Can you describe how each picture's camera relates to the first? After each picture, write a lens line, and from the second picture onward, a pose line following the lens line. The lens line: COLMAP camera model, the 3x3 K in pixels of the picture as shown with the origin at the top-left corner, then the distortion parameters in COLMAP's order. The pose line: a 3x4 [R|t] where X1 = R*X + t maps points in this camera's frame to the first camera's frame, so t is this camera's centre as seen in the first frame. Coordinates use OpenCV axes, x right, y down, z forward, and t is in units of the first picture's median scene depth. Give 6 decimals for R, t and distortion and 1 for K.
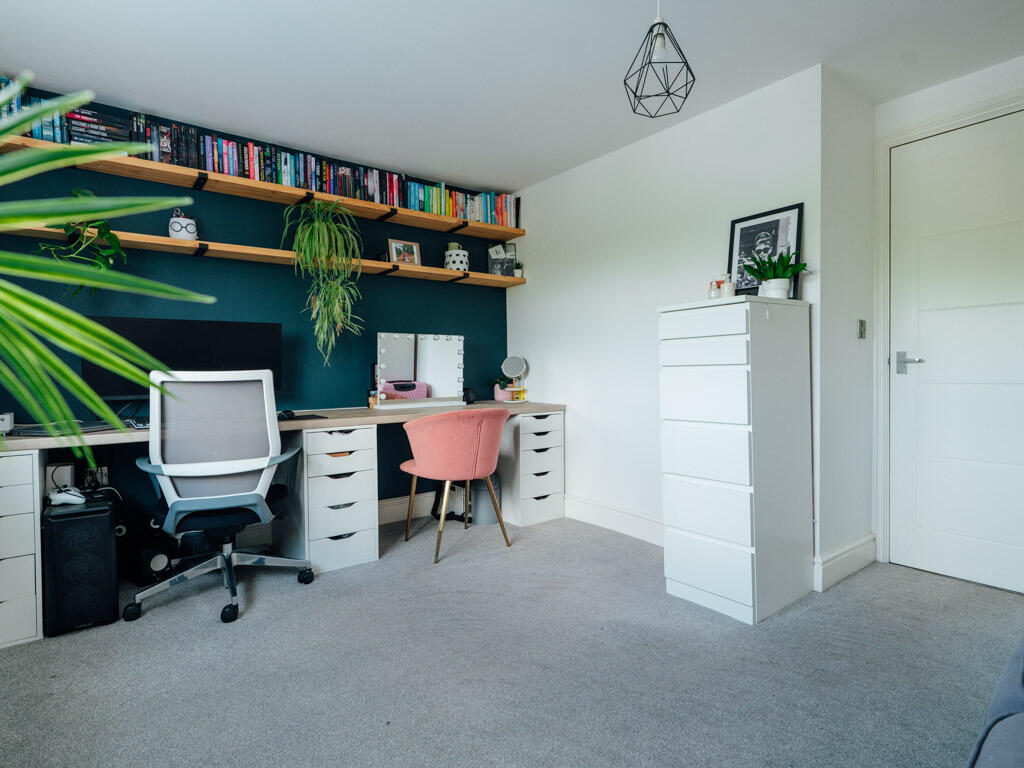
lens RADIAL K [[547.2, 0, 512.0], [0, 547.2, 384.0], [0, 0, 1]] dist [-0.004578, -0.001008]
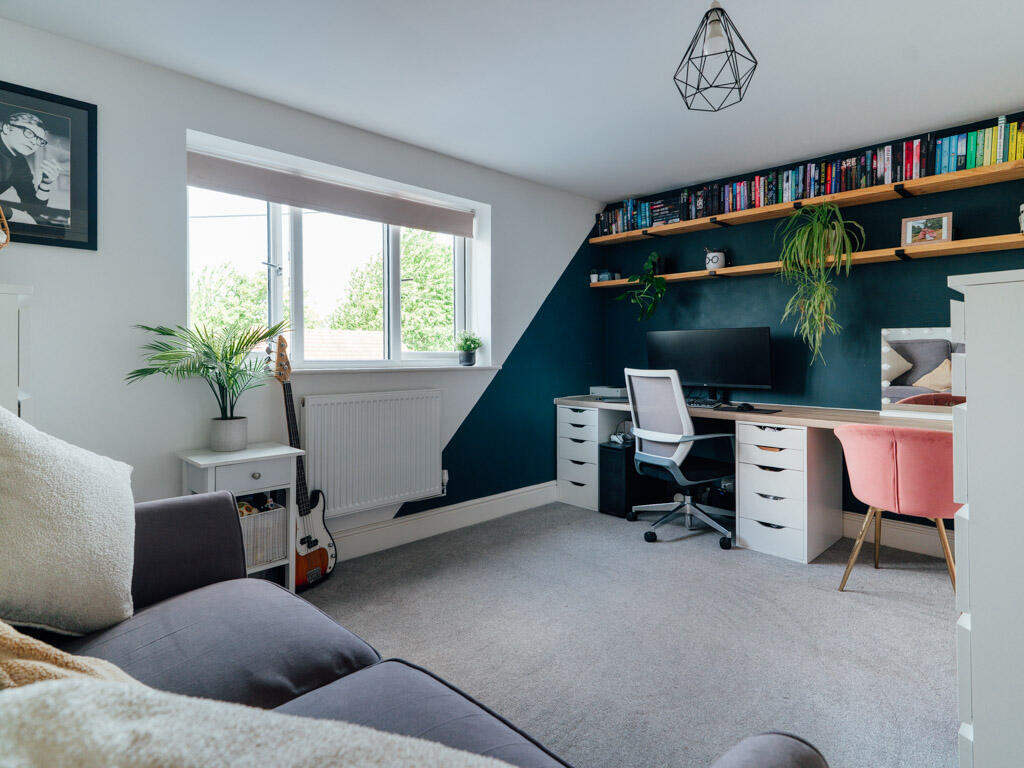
lens RADIAL K [[552.5, 0, 512.7], [0, 552.5, 367.6], [0, 0, 1]] dist [0.001338, 0.000108]
pose [[0.115734, 0.034440, -0.992683, 0.654879], [-0.031075, 0.999035, 0.031037, -0.045939], [0.992794, 0.027256, 0.116692, 0.338324]]
